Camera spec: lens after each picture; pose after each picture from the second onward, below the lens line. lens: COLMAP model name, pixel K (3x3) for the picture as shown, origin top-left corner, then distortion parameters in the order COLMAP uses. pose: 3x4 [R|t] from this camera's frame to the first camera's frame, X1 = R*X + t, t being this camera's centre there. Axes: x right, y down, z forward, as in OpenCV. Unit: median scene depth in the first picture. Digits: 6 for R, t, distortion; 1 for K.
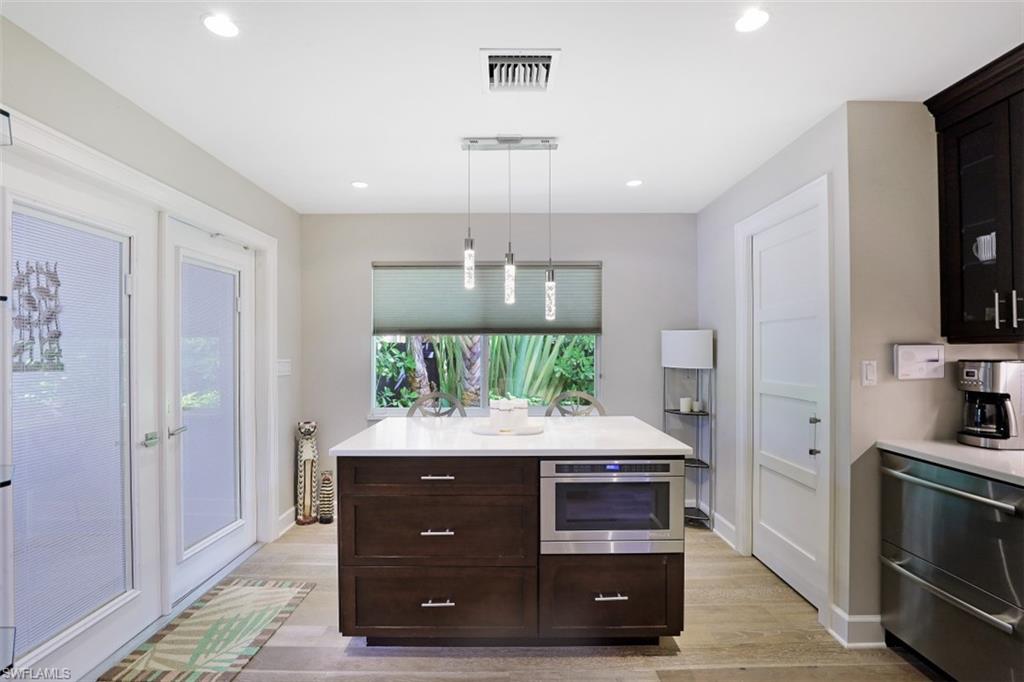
lens RADIAL K [[482.9, 0, 504.7], [0, 482.9, 345.7], [0, 0, 1]] dist [-0.026778, -0.000080]
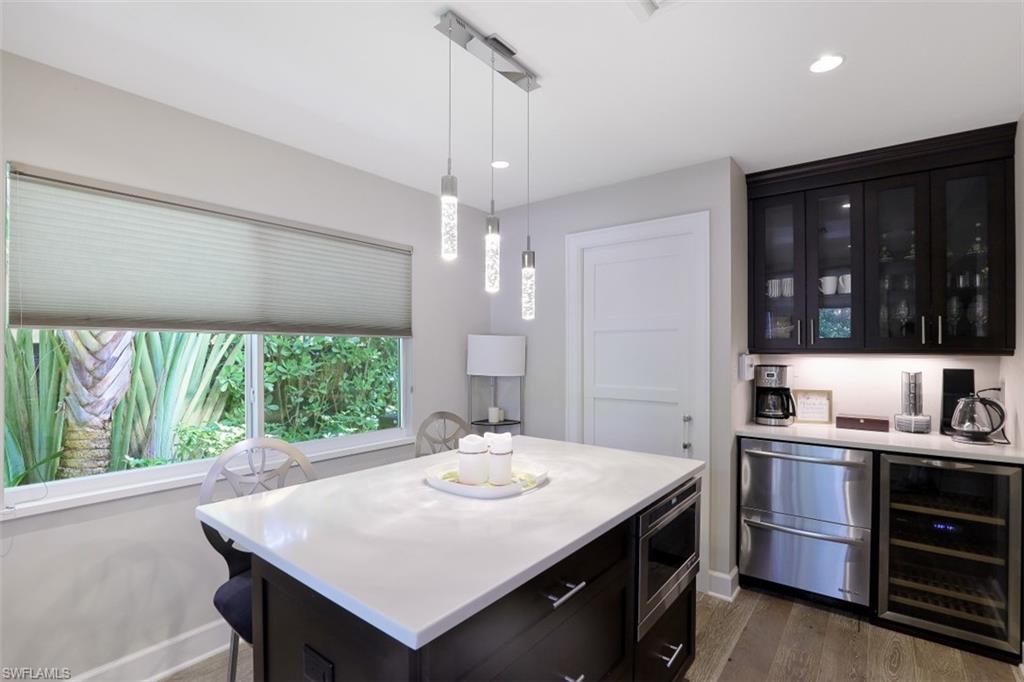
lens RADIAL K [[482.9, 0, 510.8], [0, 482.9, 345.8], [0, 0, 1]] dist [-0.026778, -0.000080]
pose [[0.614386, 0.009515, 0.788948, -0.395112], [-0.009587, 0.999943, -0.004594, -0.008646], [-0.788948, -0.004741, 0.614442, 0.449841]]
